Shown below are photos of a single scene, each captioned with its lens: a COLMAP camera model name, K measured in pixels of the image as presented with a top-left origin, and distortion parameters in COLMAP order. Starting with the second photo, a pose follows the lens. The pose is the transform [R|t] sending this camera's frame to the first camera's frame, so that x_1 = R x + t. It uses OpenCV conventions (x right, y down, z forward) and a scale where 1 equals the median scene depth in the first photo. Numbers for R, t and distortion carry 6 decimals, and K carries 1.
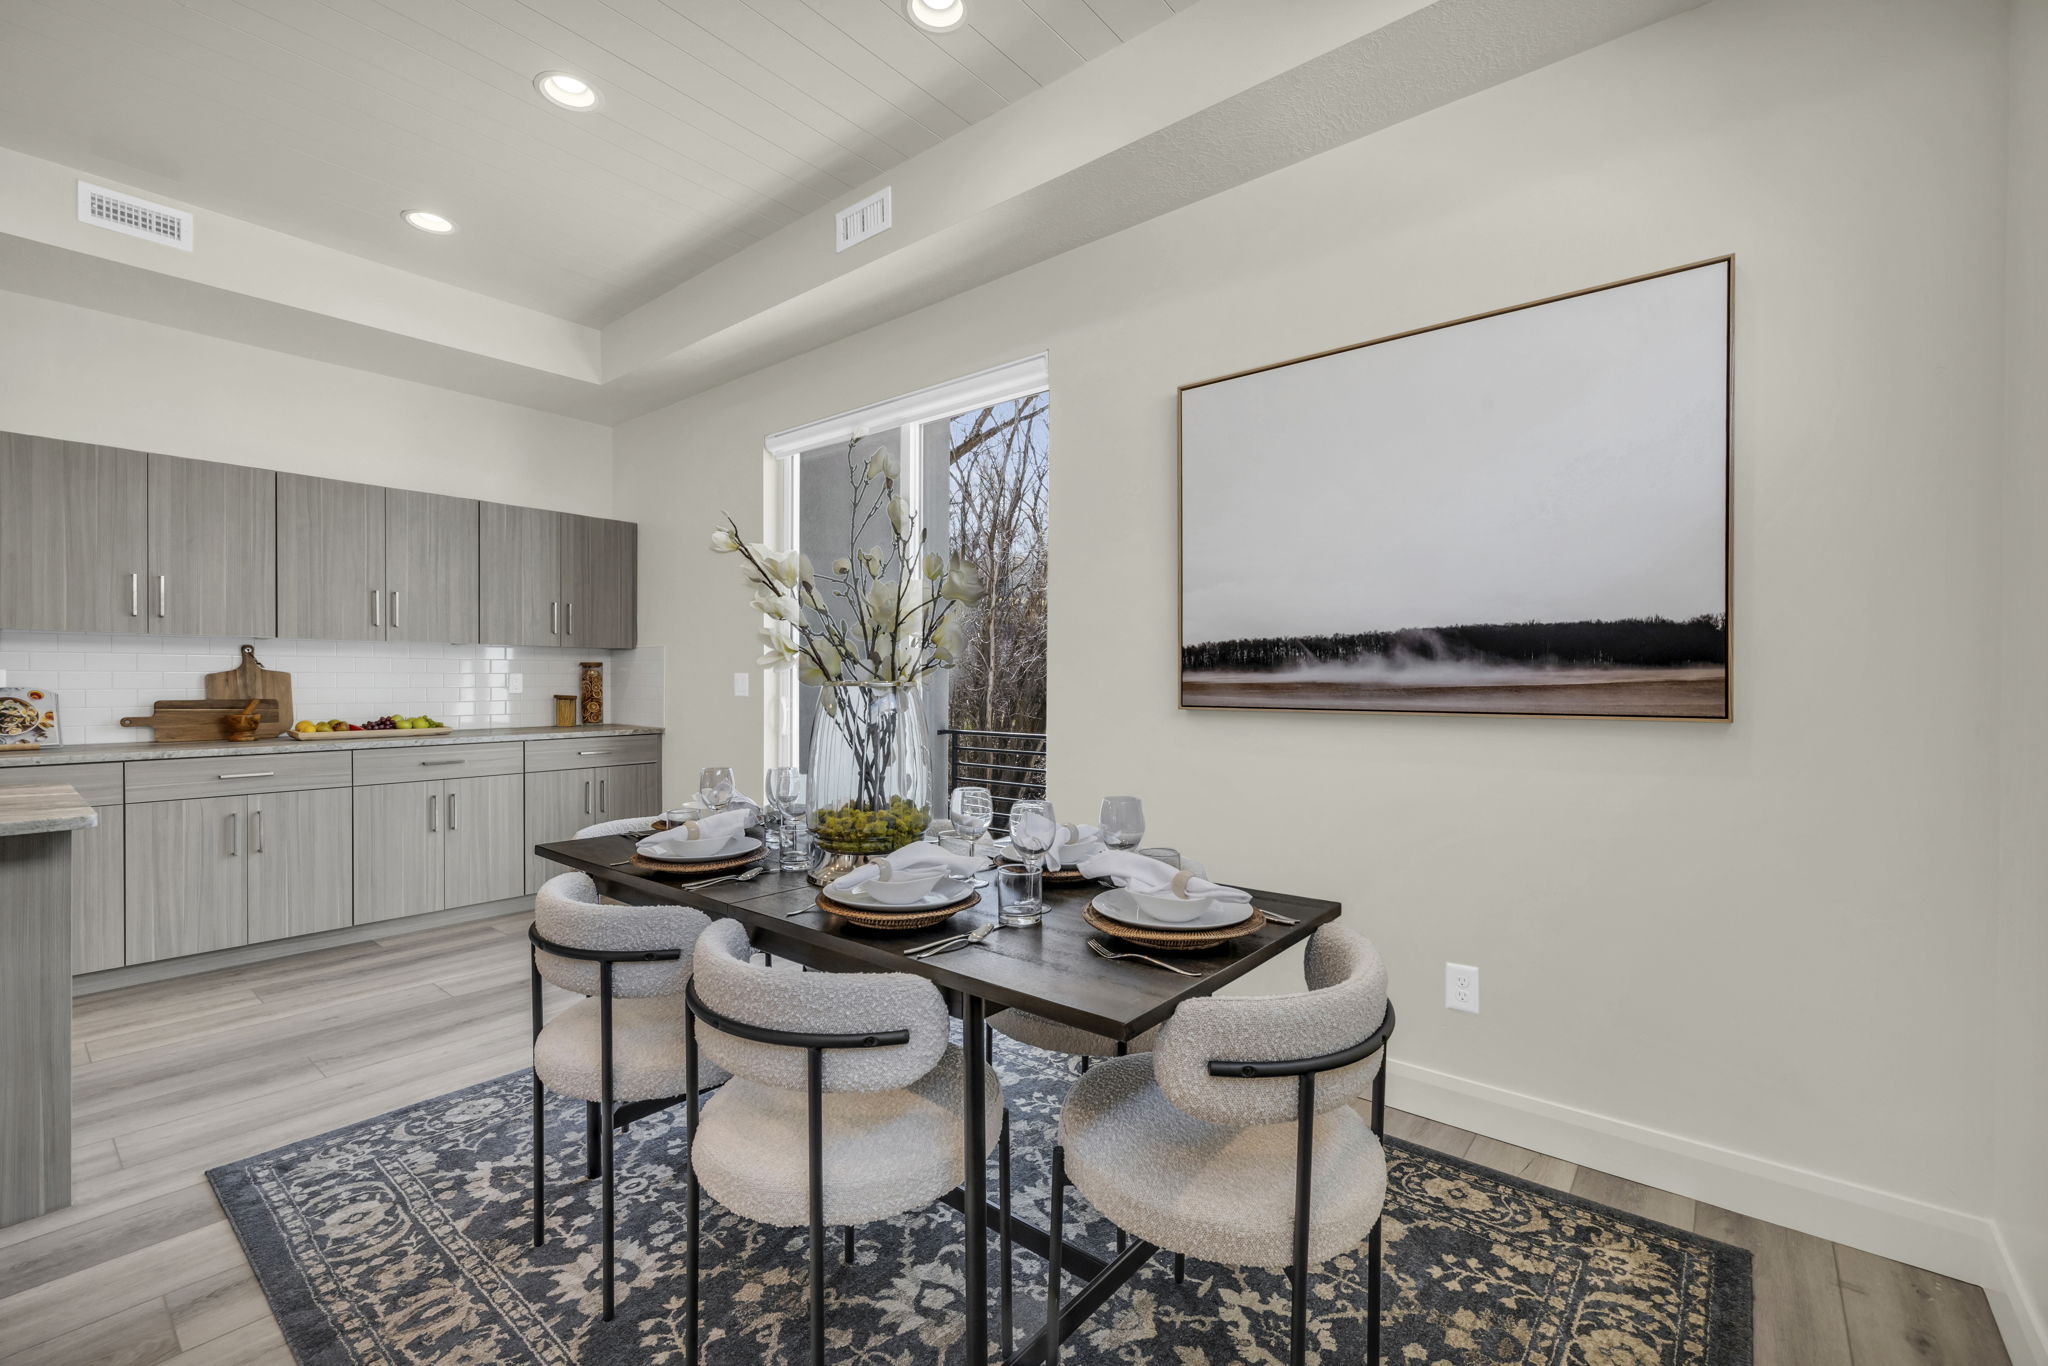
lens RADIAL K [[881.8, 0, 1025.6], [0, 881.8, 686.6], [0, 0, 1]] dist [-0.001433, 0.000573]
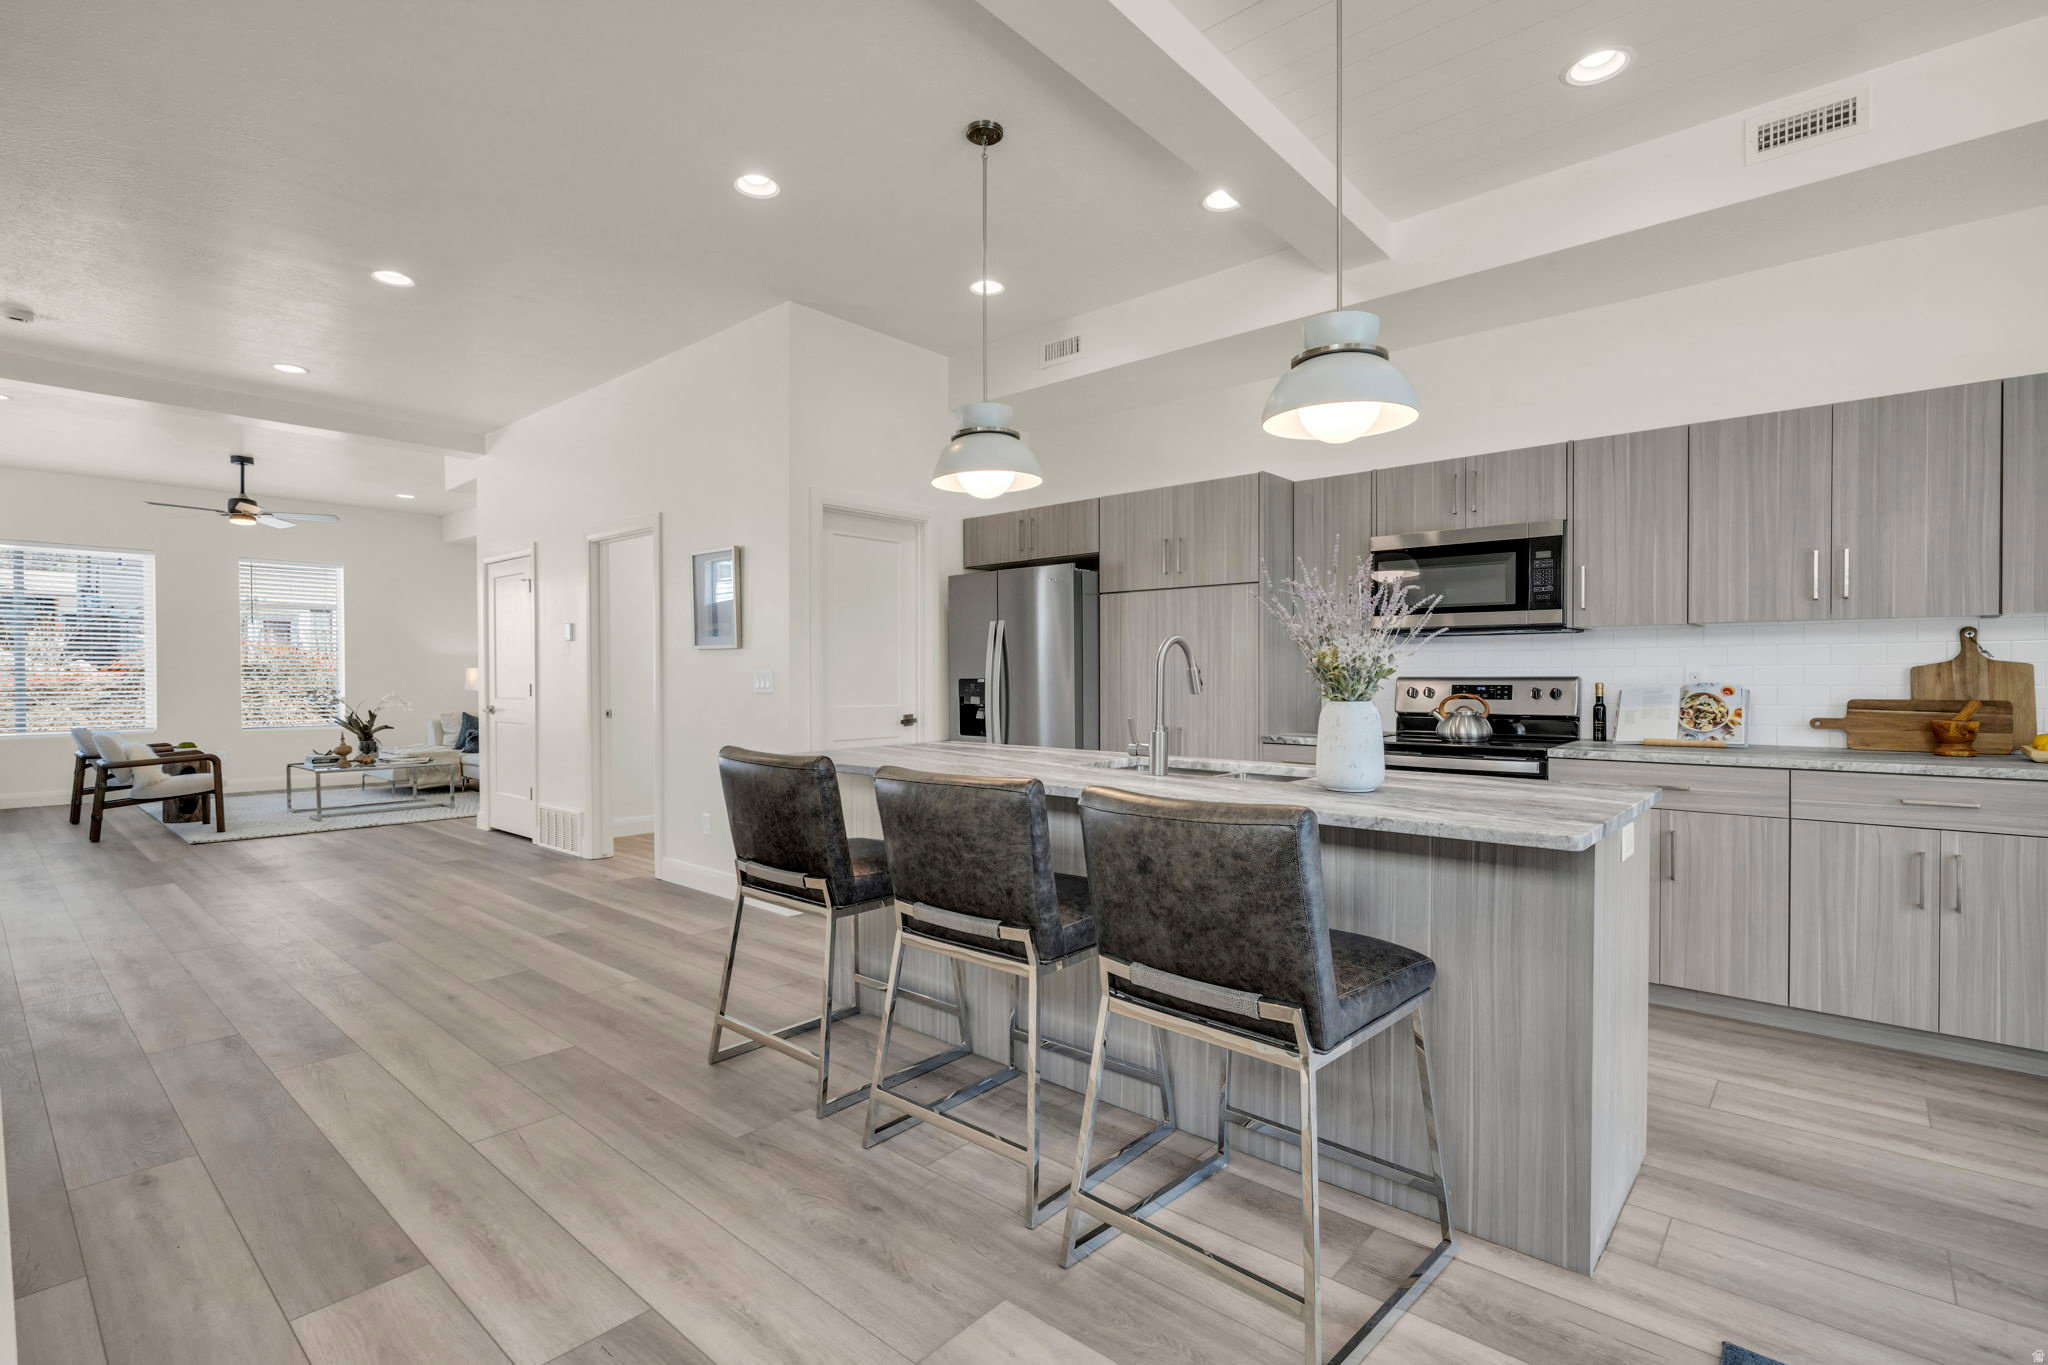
lens RADIAL K [[935.5, 0, 1020.8], [0, 935.5, 685.8], [0, 0, 1]] dist [-0.004057, 0.001128]
pose [[-0.031166, 0.008971, -0.999474, -0.083134], [-0.004081, 0.999950, 0.009103, -0.001896], [0.999506, 0.004363, -0.031128, 0.262920]]
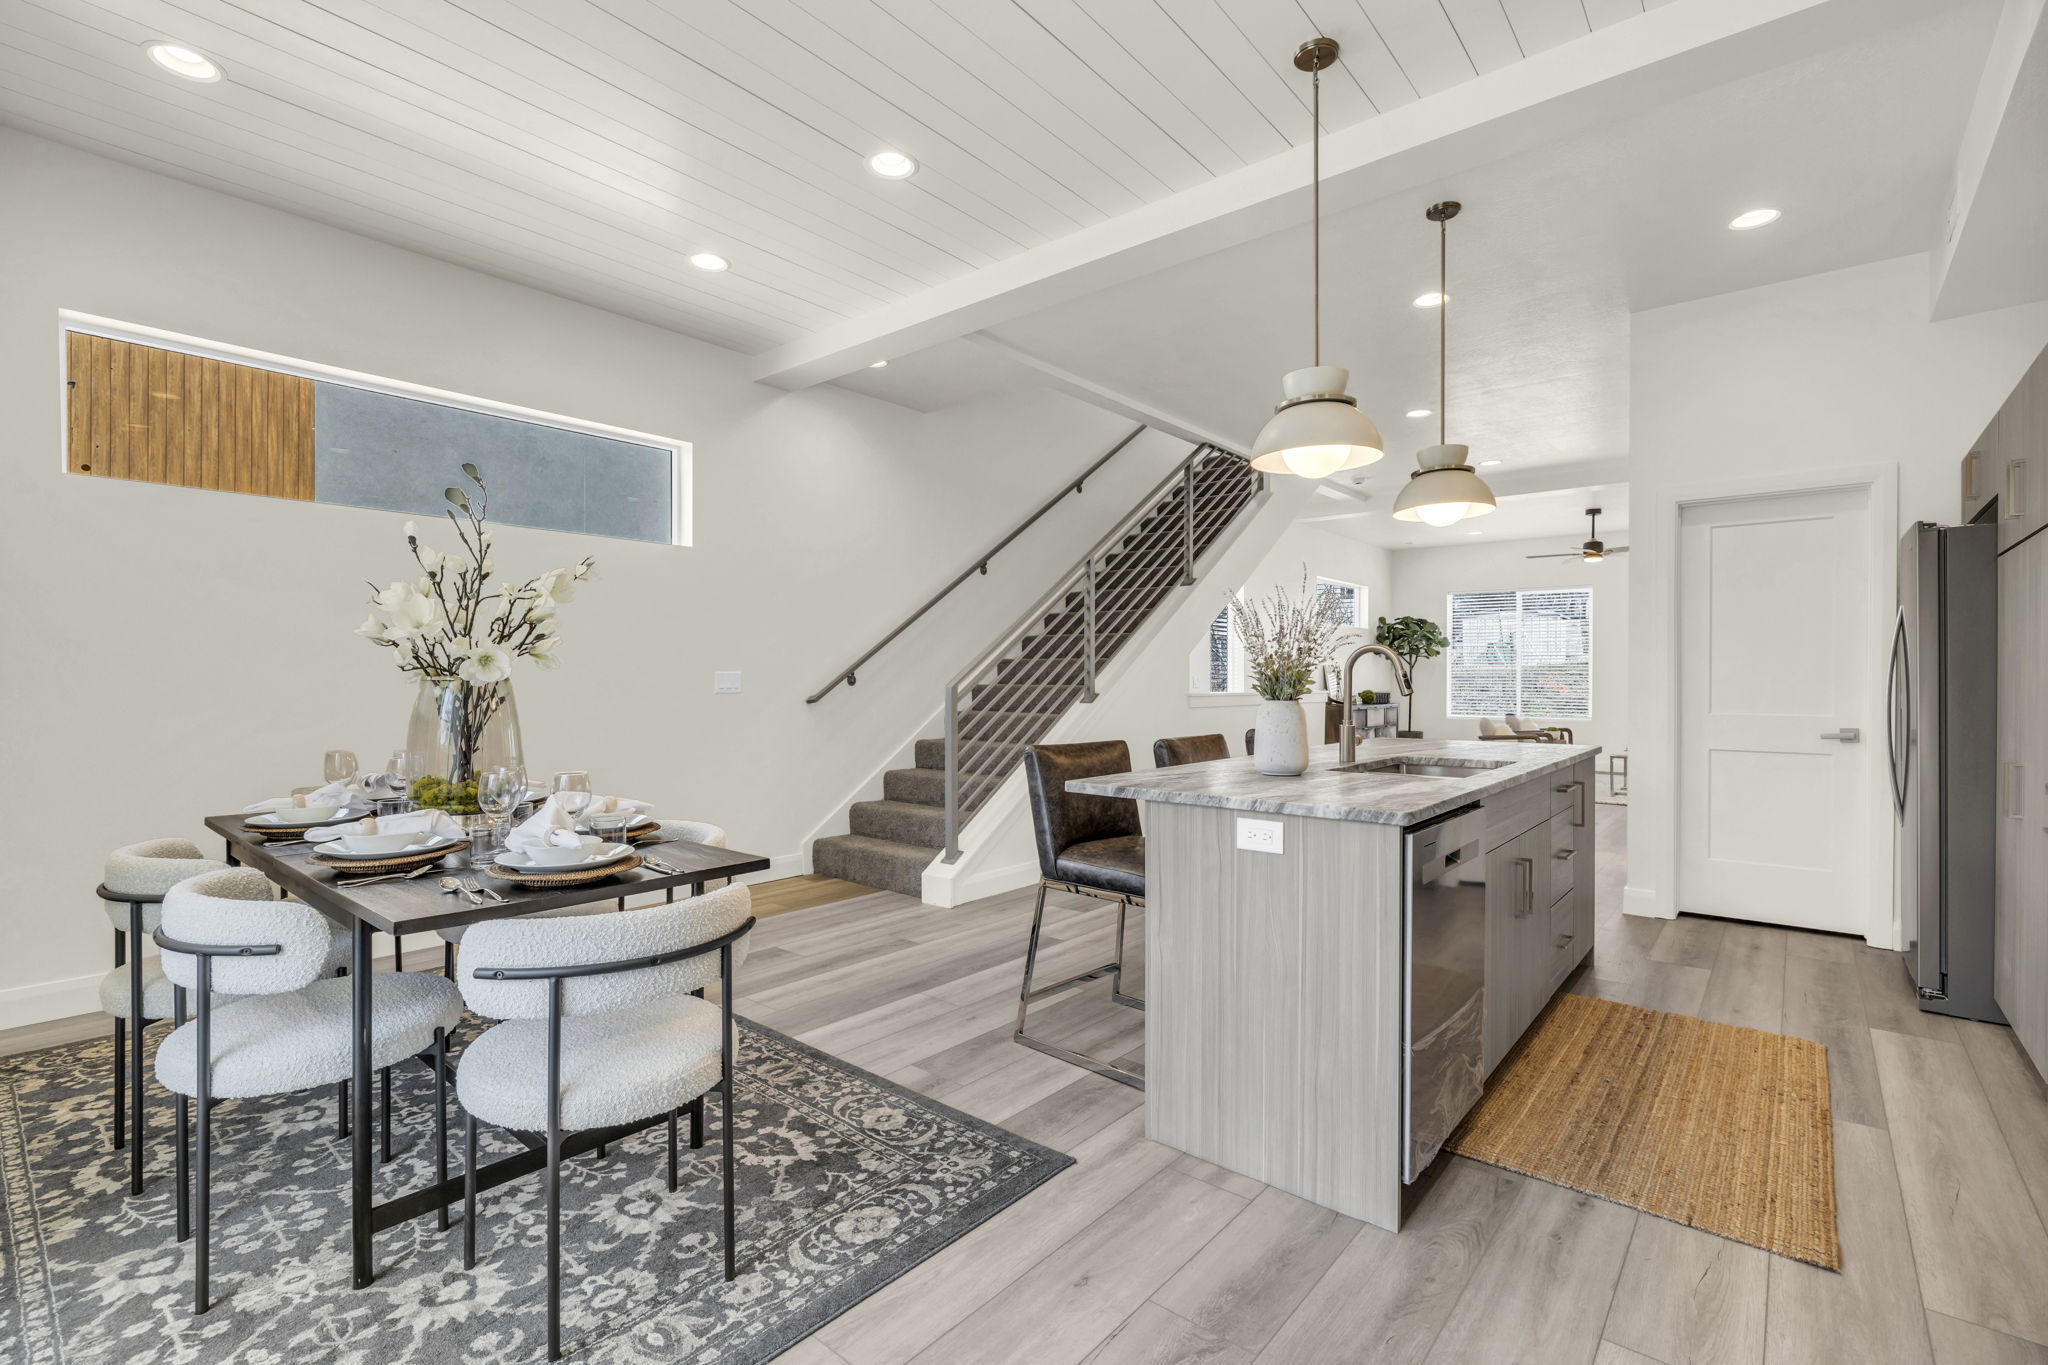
lens RADIAL K [[935.5, 0, 1036.6], [0, 935.5, 681.1], [0, 0, 1]] dist [-0.004057, 0.001128]
pose [[-0.999990, -0.004235, -0.001159, -0.534442], [-0.004248, 0.999928, 0.011237, -0.012550], [0.001111, 0.011242, -0.999936, 1.265839]]
